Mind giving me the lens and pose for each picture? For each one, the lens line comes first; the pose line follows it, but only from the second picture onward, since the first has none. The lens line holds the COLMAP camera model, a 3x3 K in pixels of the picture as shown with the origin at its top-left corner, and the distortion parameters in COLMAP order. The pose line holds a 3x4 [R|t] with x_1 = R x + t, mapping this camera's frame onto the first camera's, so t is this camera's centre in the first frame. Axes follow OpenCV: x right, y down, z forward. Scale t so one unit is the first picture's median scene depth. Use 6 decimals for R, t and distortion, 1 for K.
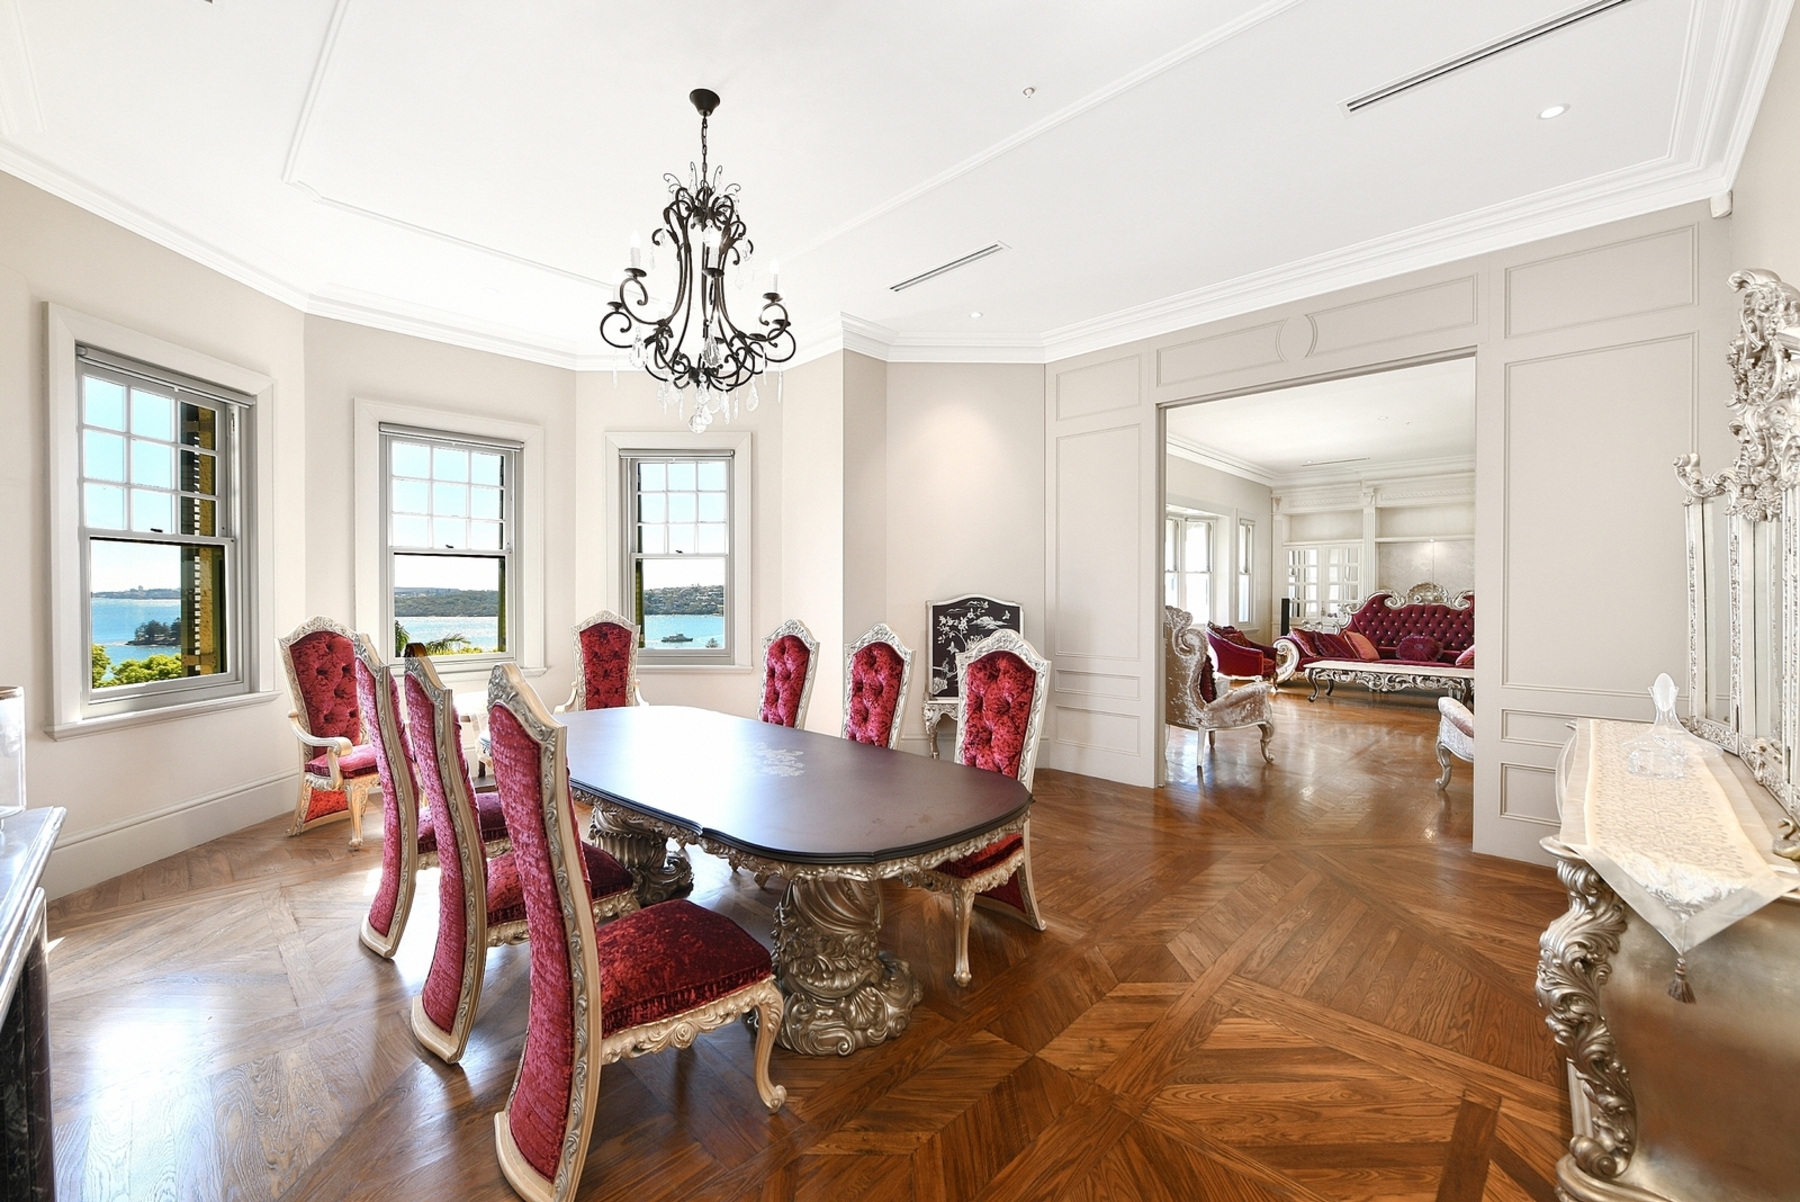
lens RADIAL K [[733.5, 0, 895.3], [0, 733.5, 596.0], [0, 0, 1]] dist [0.000059, -0.000002]
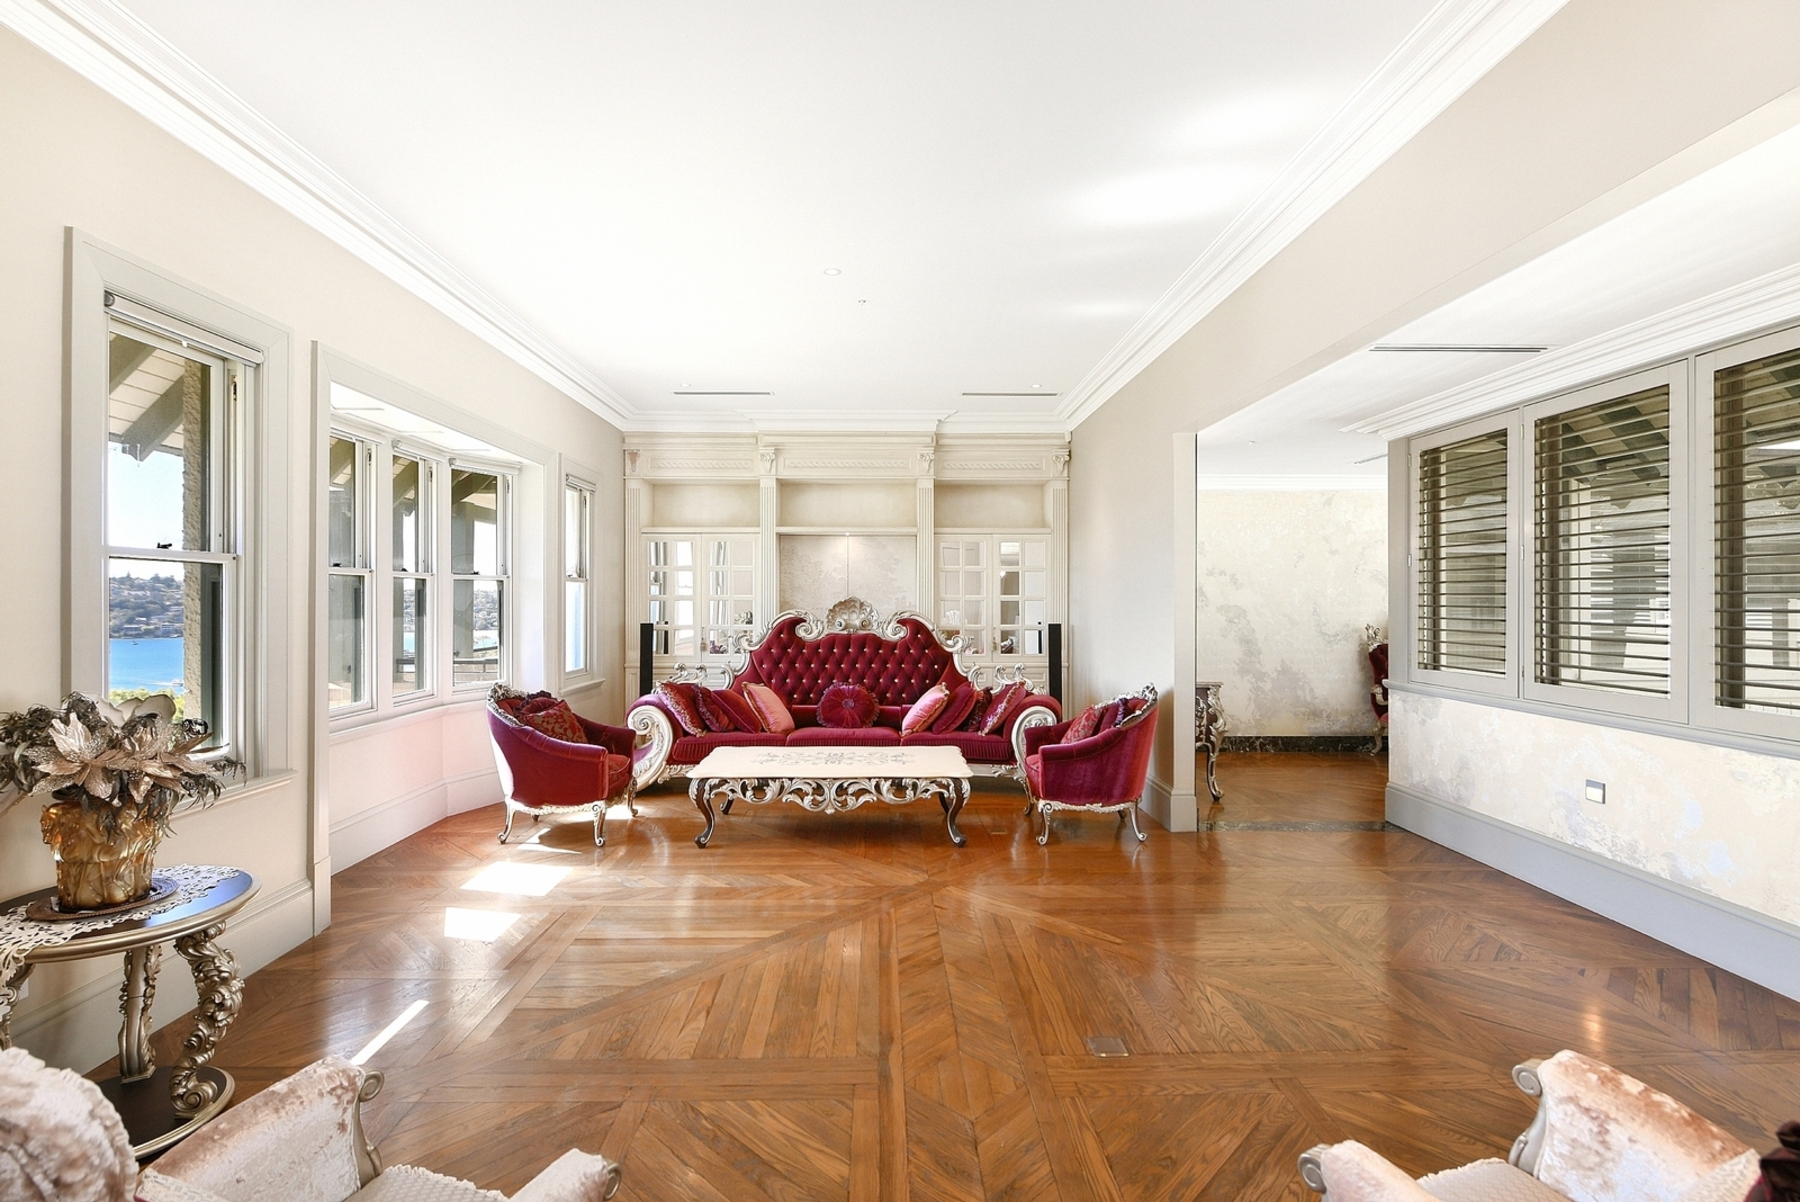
lens RADIAL K [[864.4, 0, 895.2], [0, 864.4, 597.2], [0, 0, 1]] dist [-0.001966, -0.000077]
pose [[0.710467, 0.005764, 0.703707, 0.193431], [-0.000785, 0.999972, -0.007399, -0.012124], [-0.703730, 0.004704, 0.710452, 0.380310]]
